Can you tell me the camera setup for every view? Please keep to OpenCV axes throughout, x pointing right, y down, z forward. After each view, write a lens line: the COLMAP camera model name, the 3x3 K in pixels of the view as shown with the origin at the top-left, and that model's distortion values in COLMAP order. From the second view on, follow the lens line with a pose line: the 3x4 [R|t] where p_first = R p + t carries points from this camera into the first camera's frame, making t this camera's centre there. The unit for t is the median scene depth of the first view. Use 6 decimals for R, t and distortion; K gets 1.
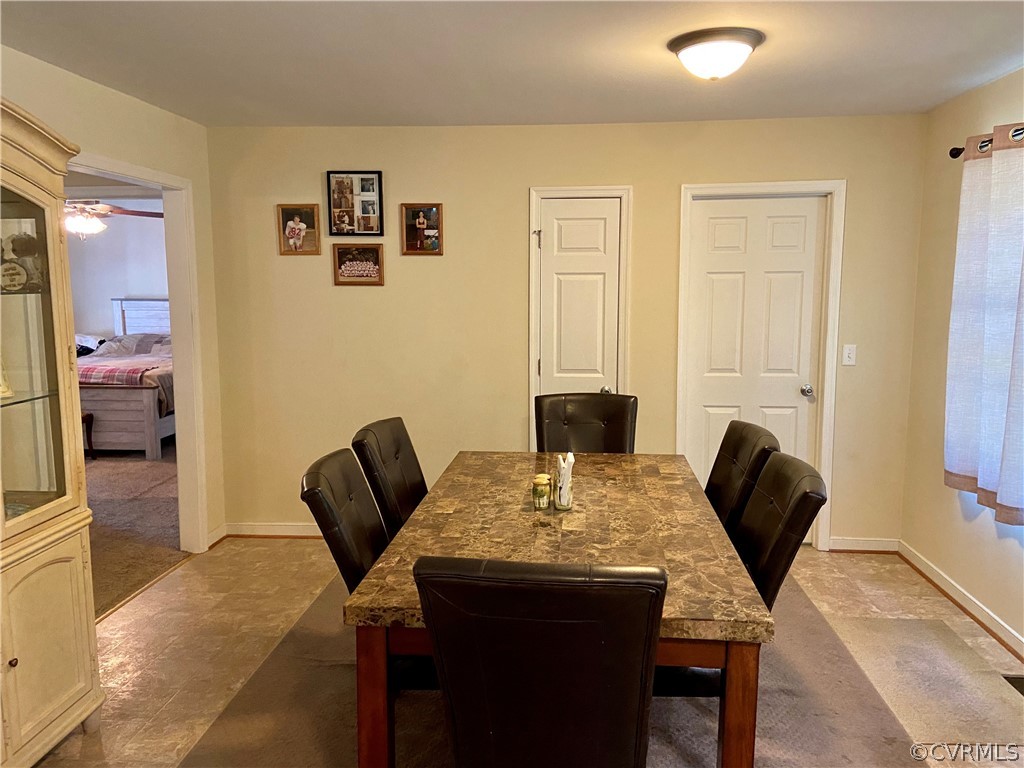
lens RADIAL K [[780.0, 0, 508.8], [0, 780.0, 373.3], [0, 0, 1]] dist [0.123764, -0.135760]
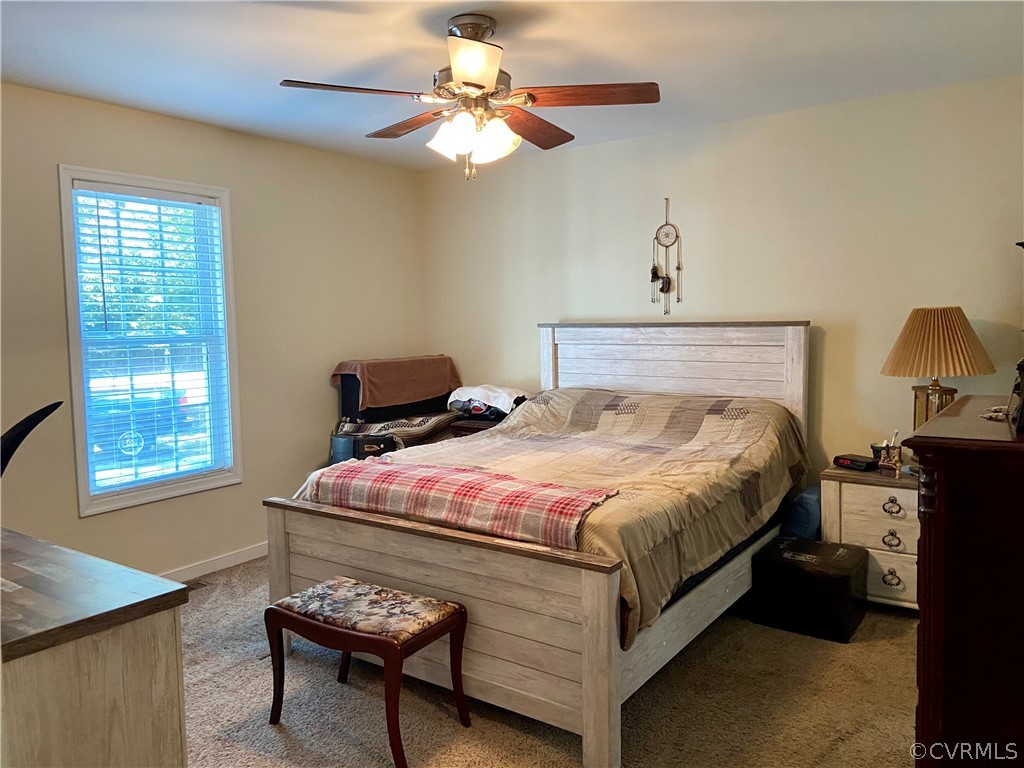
lens RADIAL K [[780.0, 0, 508.8], [0, 780.0, 373.3], [0, 0, 1]] dist [0.123764, -0.135760]
pose [[0.866904, 0.029570, -0.497597, -0.286612], [-0.048489, 0.998507, -0.025139, -0.052274], [0.496111, 0.045921, 0.867044, 0.611725]]
